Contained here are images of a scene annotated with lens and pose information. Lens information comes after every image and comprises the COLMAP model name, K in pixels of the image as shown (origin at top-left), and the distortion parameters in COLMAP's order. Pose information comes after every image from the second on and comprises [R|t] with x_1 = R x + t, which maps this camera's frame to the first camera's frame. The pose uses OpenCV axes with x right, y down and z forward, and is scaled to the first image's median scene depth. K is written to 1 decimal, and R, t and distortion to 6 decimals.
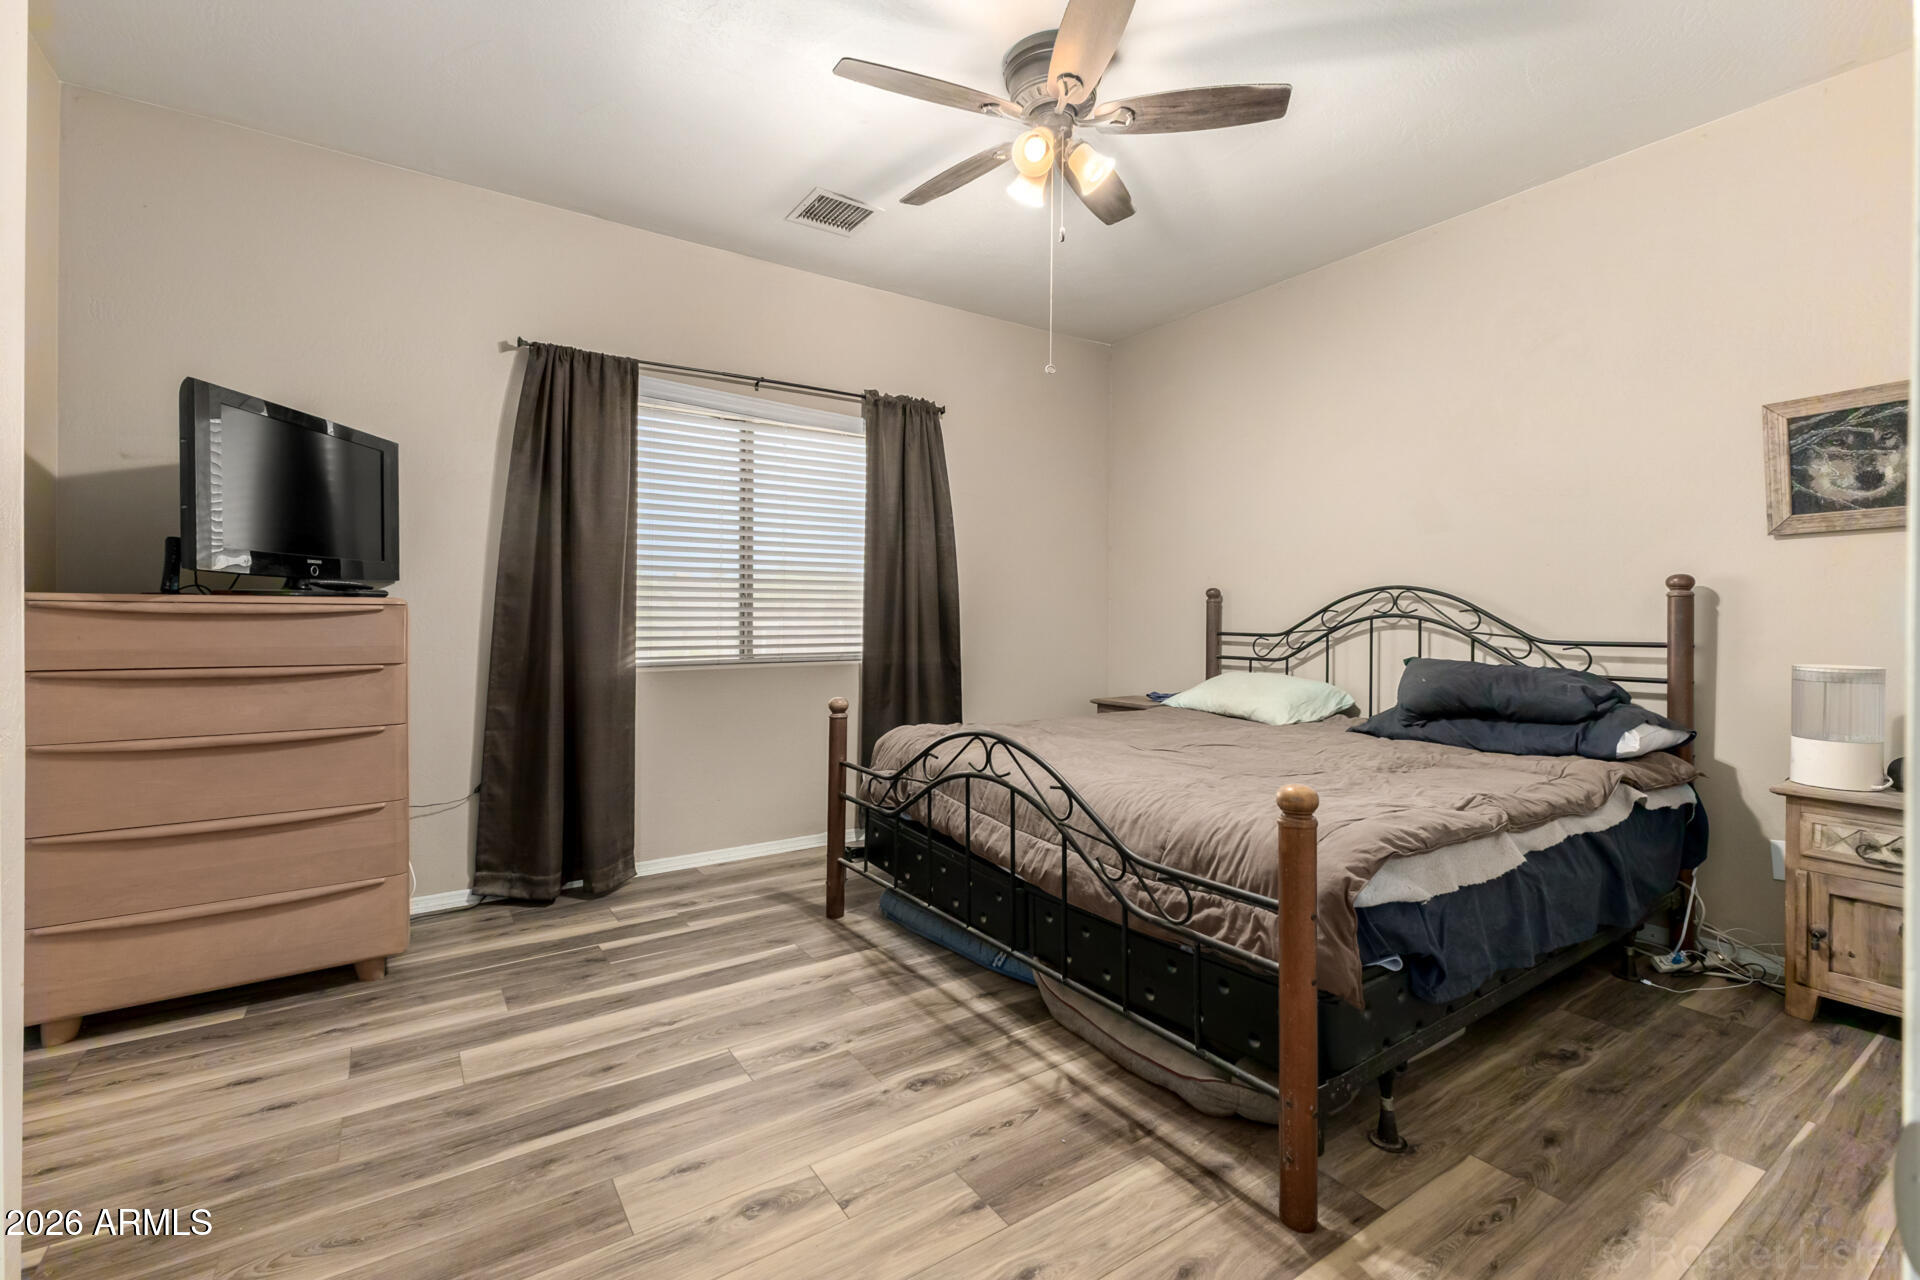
lens RADIAL K [[834.5, 0, 962.0], [0, 834.5, 628.5], [0, 0, 1]] dist [0.011202, -0.002033]
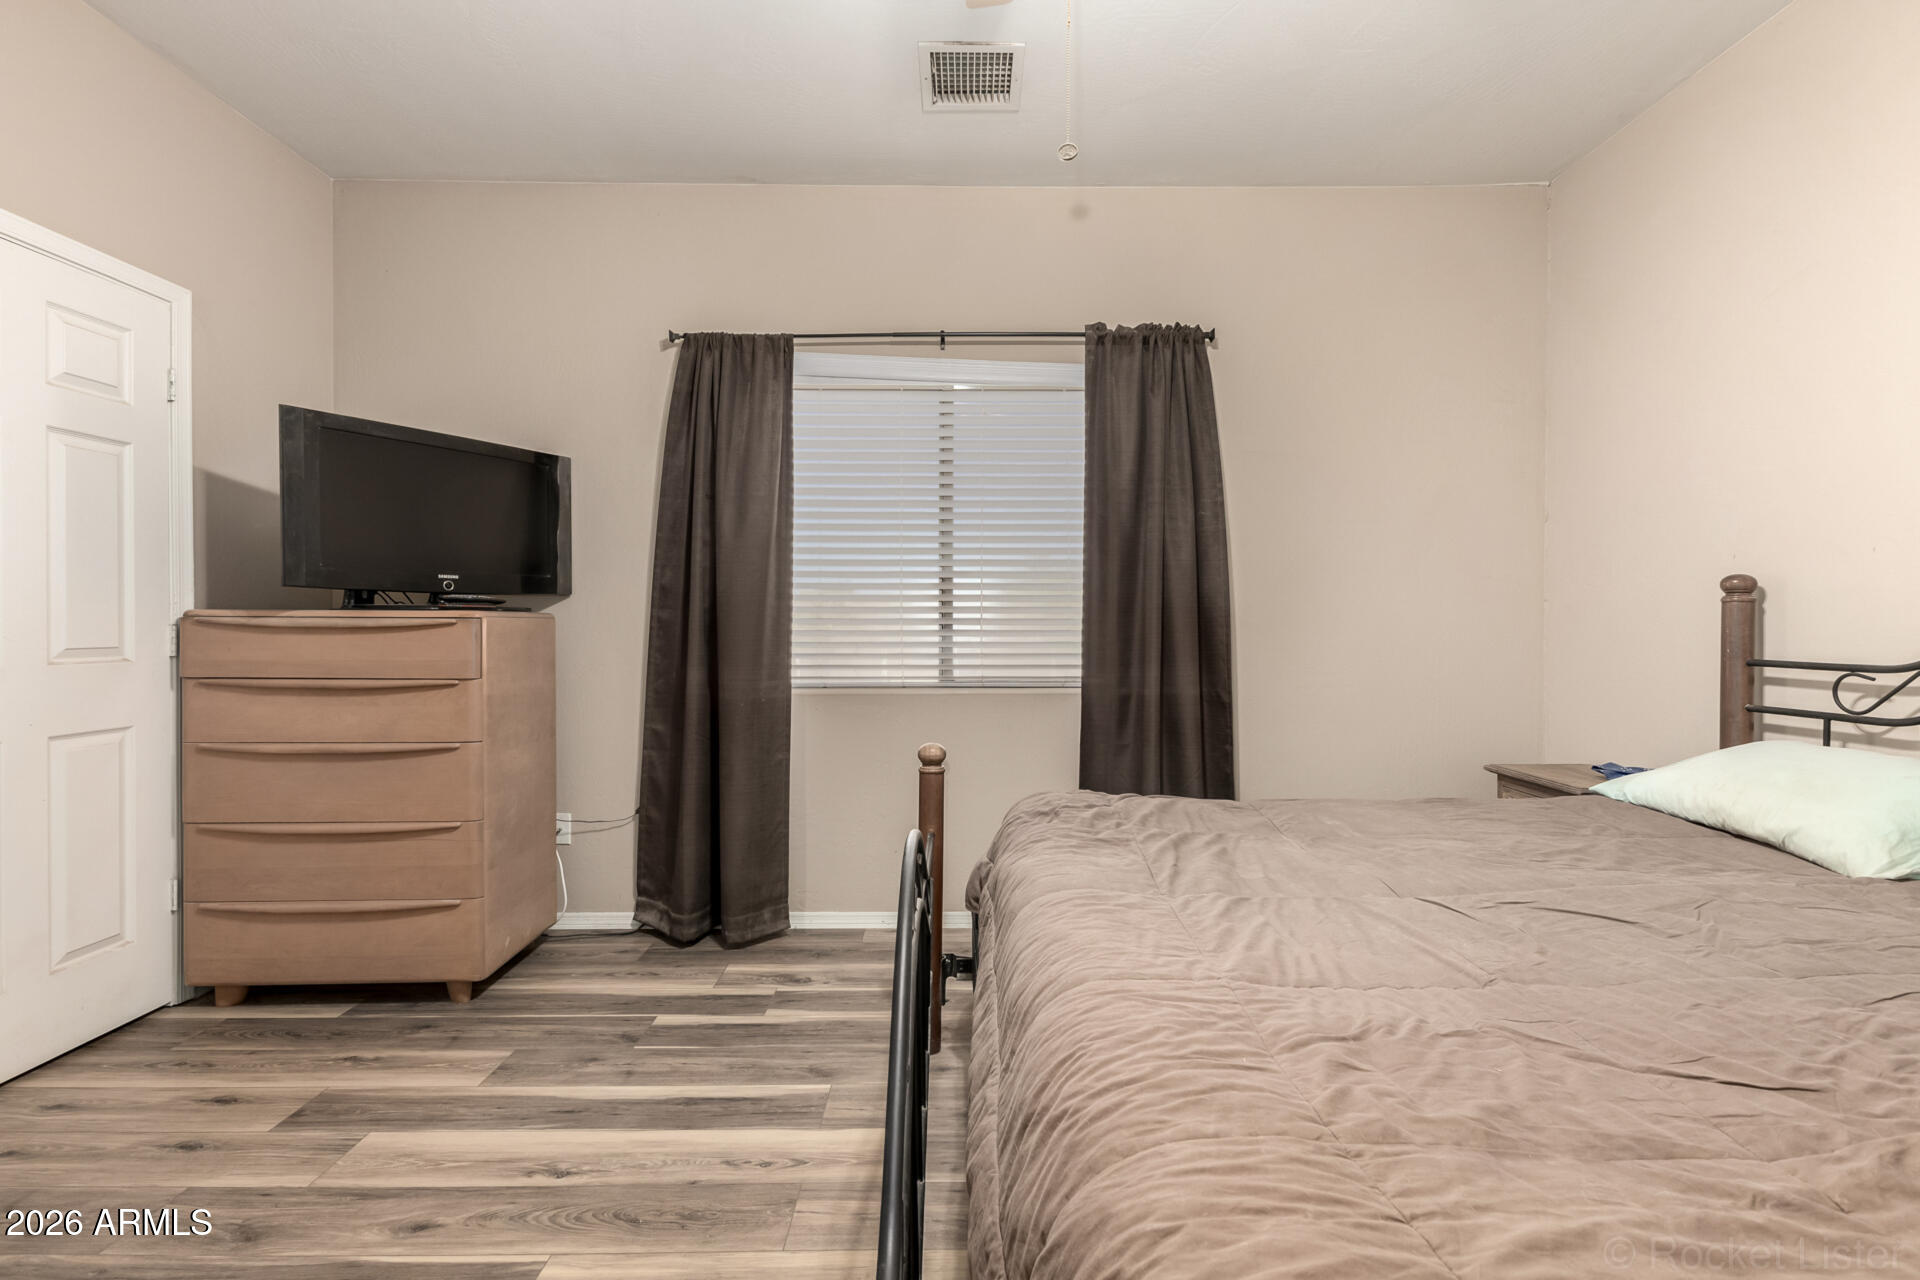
lens RADIAL K [[834.5, 0, 955.7], [0, 834.5, 638.4], [0, 0, 1]] dist [0.011202, -0.002033]
pose [[0.832300, 0.005180, -0.554302, 0.246290], [-0.007753, 0.999967, -0.002297, -0.005309], [0.554272, 0.006209, 0.832313, 0.391263]]
